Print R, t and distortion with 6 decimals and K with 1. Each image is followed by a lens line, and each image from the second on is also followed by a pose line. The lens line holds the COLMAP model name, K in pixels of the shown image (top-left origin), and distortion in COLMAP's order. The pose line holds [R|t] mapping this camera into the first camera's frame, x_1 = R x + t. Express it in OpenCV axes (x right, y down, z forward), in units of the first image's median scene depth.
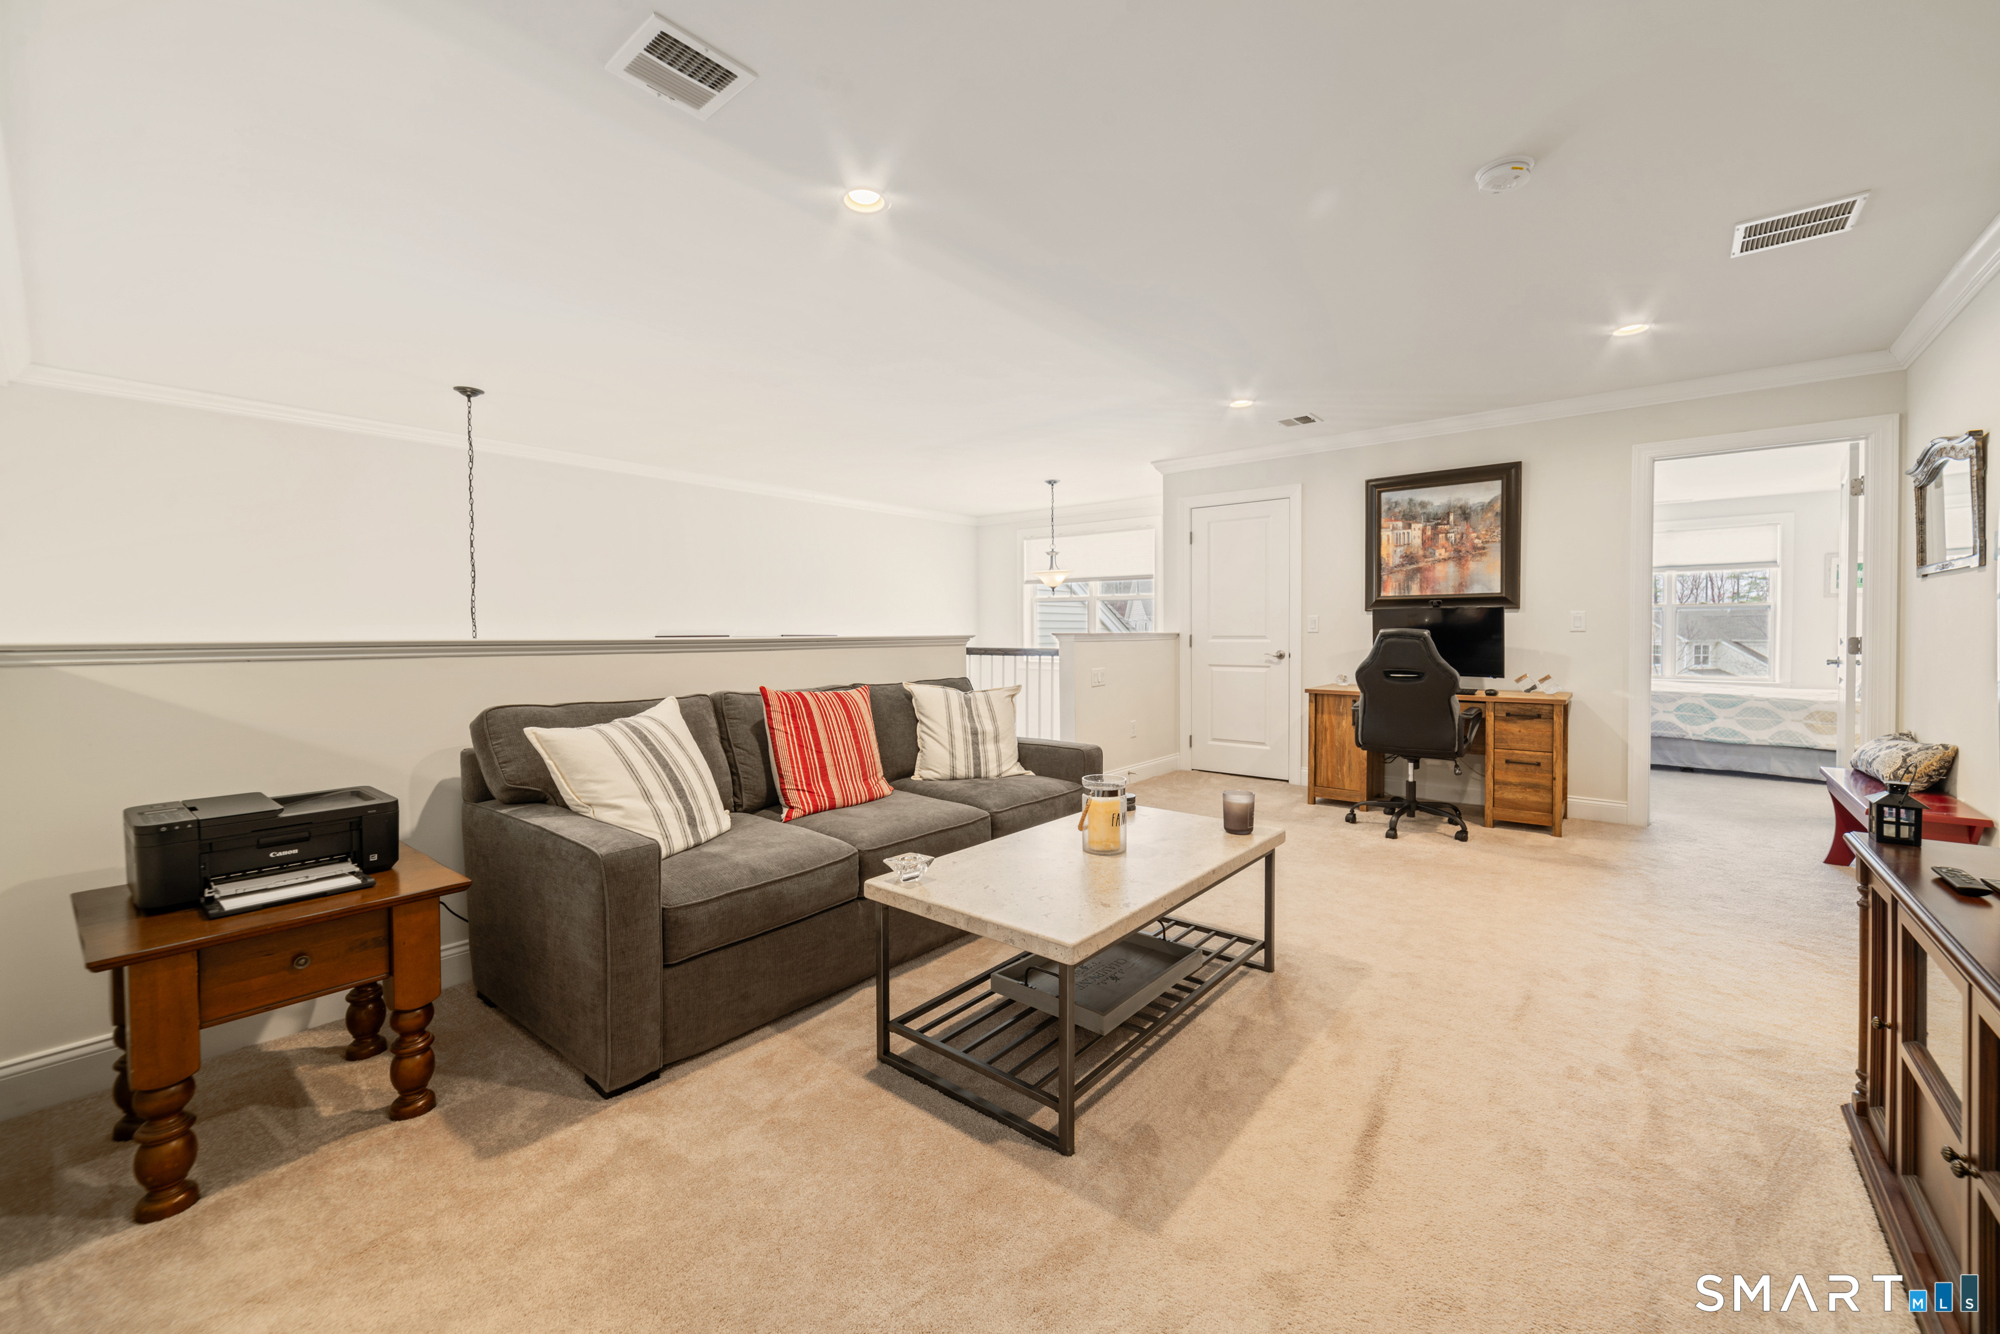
lens RADIAL K [[787.8, 0, 999.6], [0, 787.8, 653.7], [0, 0, 1]] dist [0.002264, 0.000401]
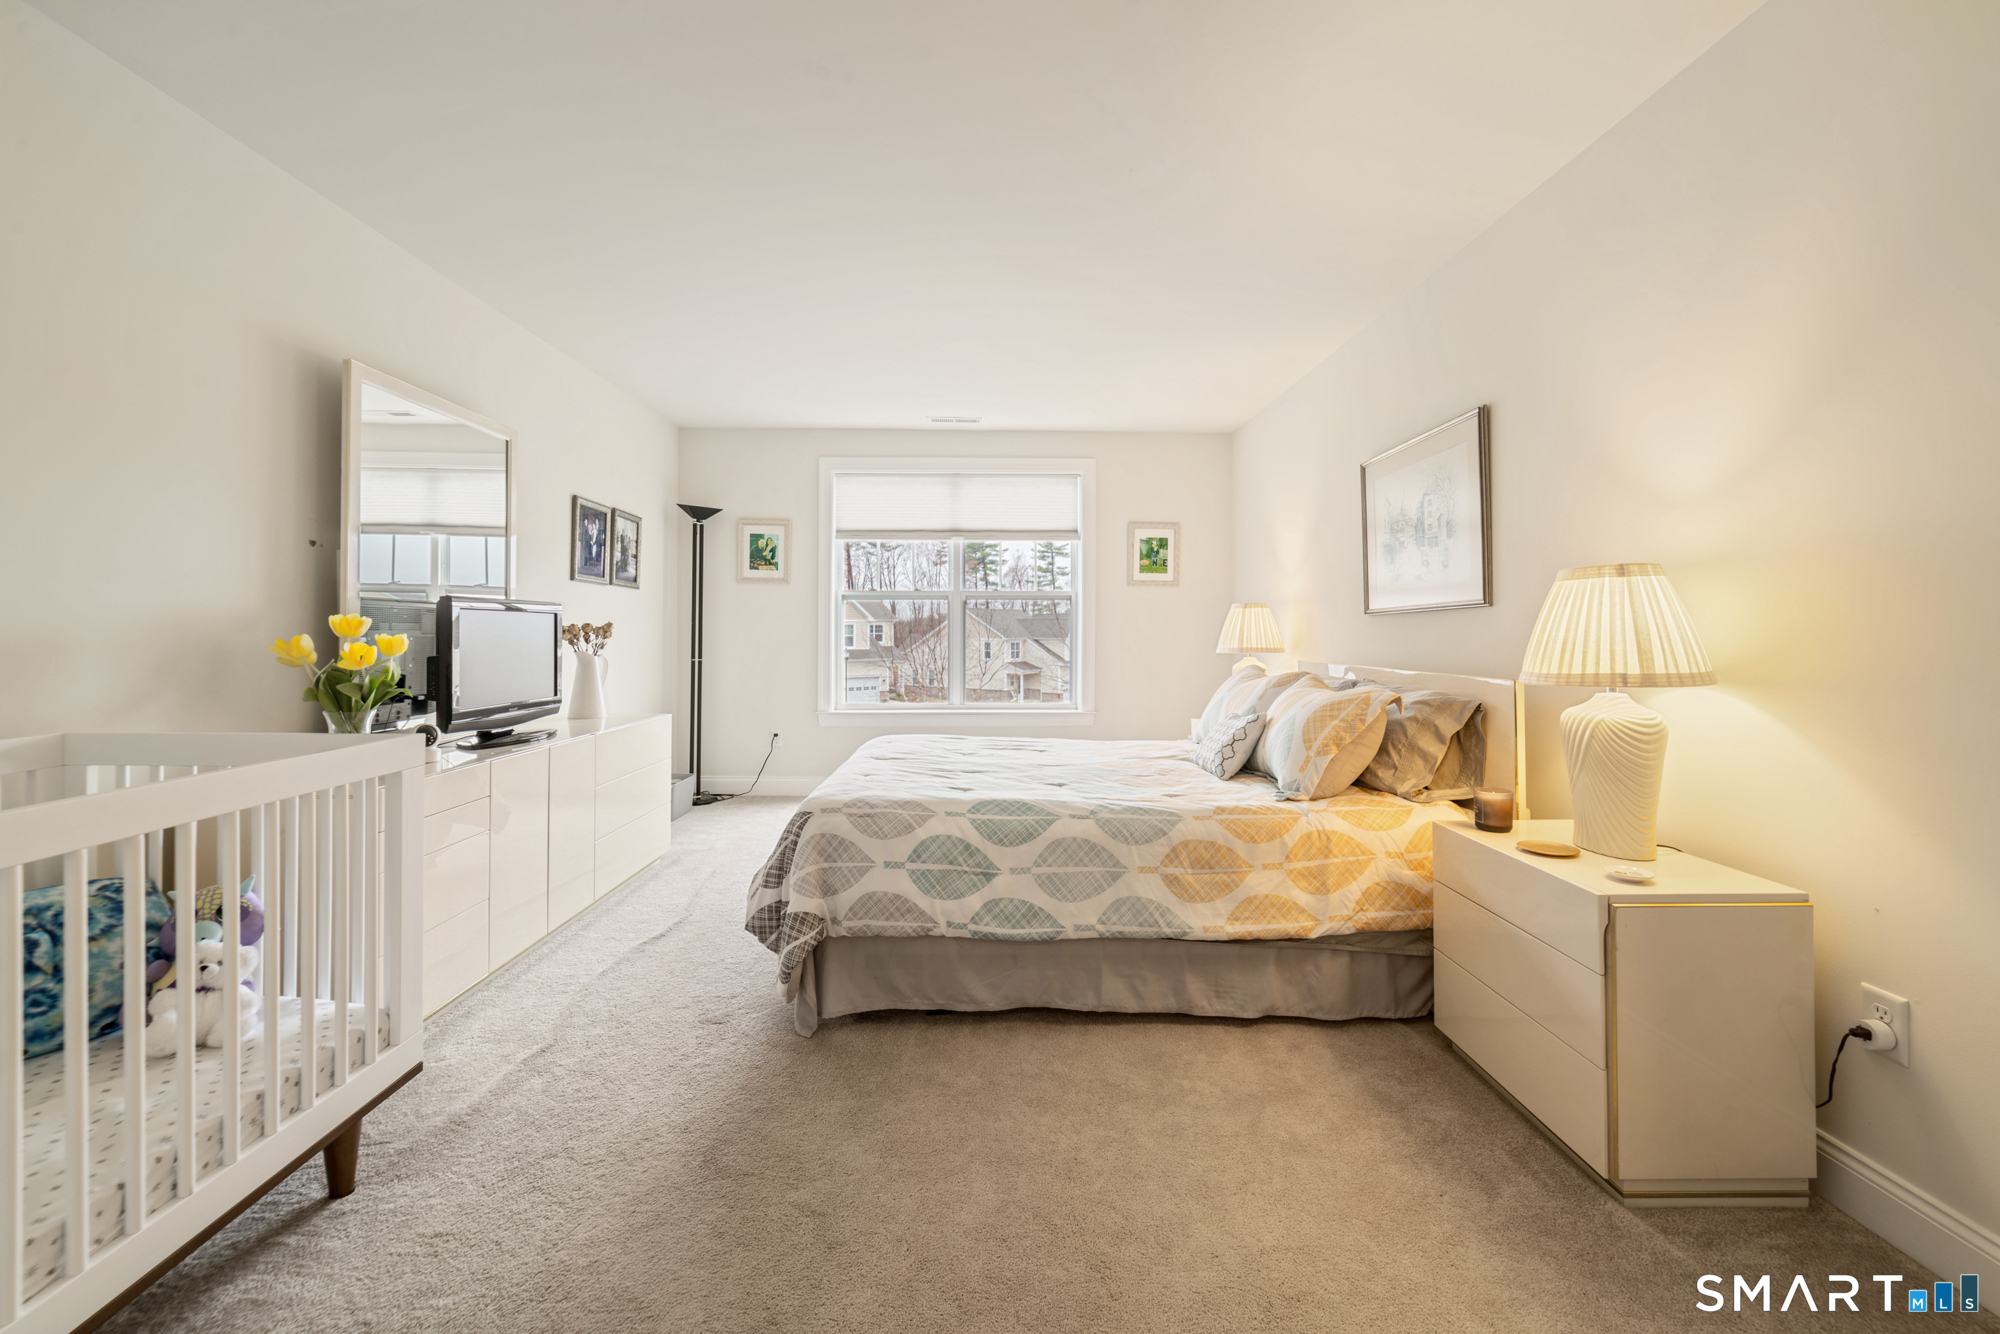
lens RADIAL K [[787.8, 0, 993.5], [0, 787.8, 630.4], [0, 0, 1]] dist [0.002264, 0.000401]
pose [[0.762602, 0.012313, 0.646751, 0.669034], [0.005162, 0.999671, -0.025118, -0.022489], [-0.646847, 0.022493, 0.762288, 0.719261]]
